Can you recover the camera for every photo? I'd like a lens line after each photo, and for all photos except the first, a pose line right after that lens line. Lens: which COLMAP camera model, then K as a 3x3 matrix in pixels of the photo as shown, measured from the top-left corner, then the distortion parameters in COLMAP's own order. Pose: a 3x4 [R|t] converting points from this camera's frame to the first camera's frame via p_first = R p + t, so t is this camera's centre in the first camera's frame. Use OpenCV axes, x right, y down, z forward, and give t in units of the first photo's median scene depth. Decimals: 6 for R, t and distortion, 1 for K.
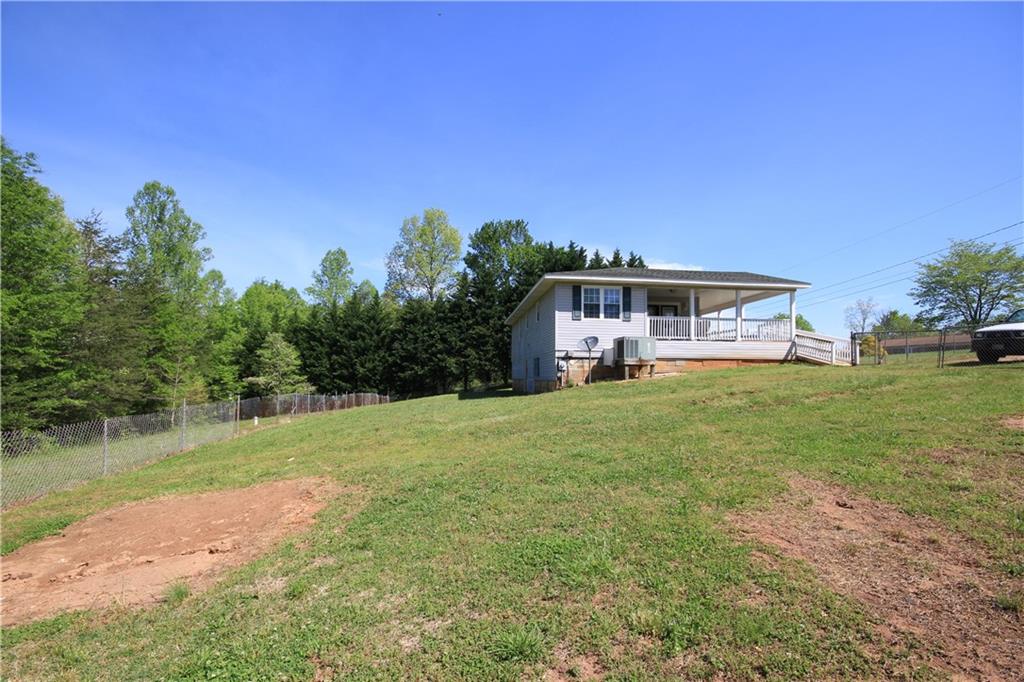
lens RADIAL K [[465.5, 0, 509.1], [0, 465.5, 355.6], [0, 0, 1]] dist [-0.011584, -0.000475]
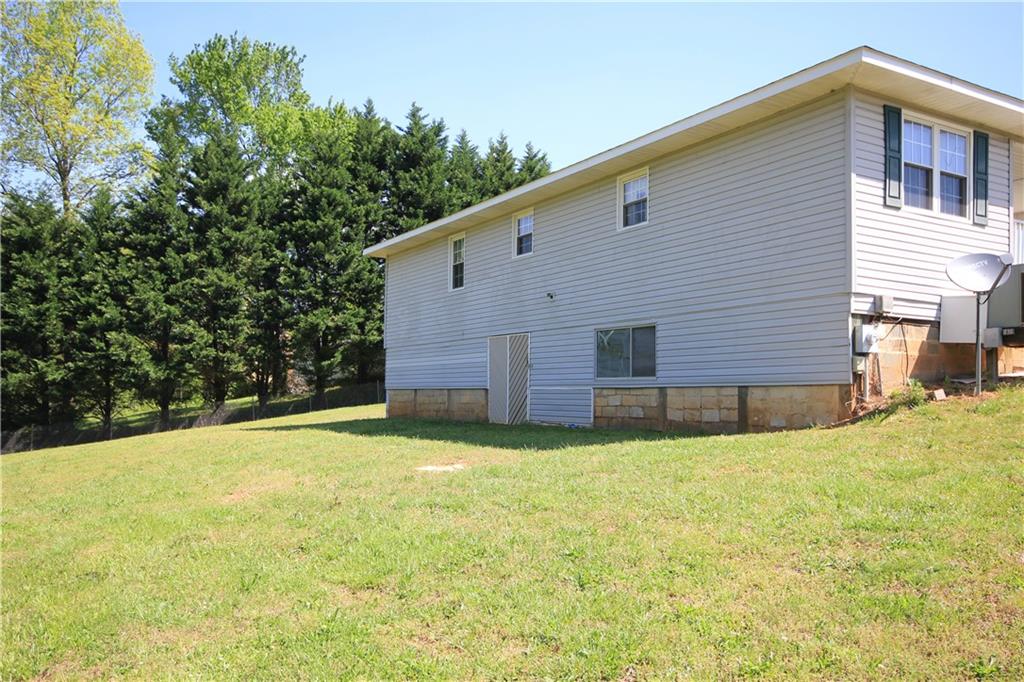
lens RADIAL K [[824.8, 0, 512.7], [0, 824.8, 353.7], [0, 0, 1]] dist [0.012069, 0.011412]
pose [[0.907443, 0.023555, 0.419514, -0.132022], [-0.021271, 0.999722, -0.010123, 0.015581], [-0.419636, 0.000263, 0.907693, 0.207129]]
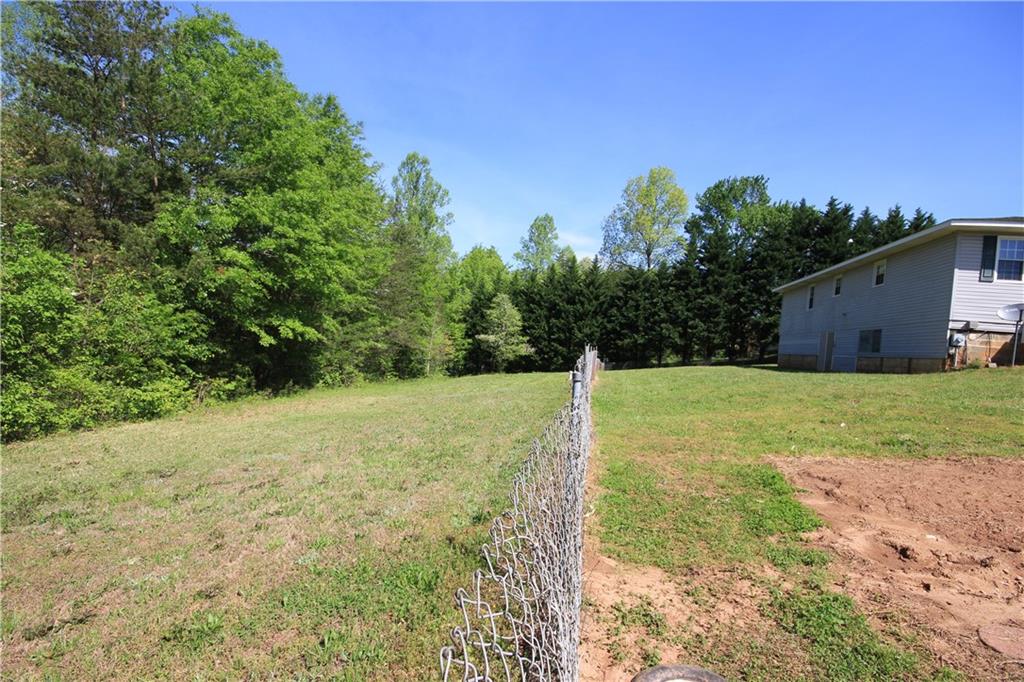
lens RADIAL K [[465.5, 0, 509.1], [0, 465.5, 355.6], [0, 0, 1]] dist [-0.011584, -0.000475]
pose [[0.939089, 0.078374, -0.334619, -0.120052], [-0.057943, 0.995819, 0.070624, 0.013271], [0.338755, -0.046934, 0.939703, 0.008494]]
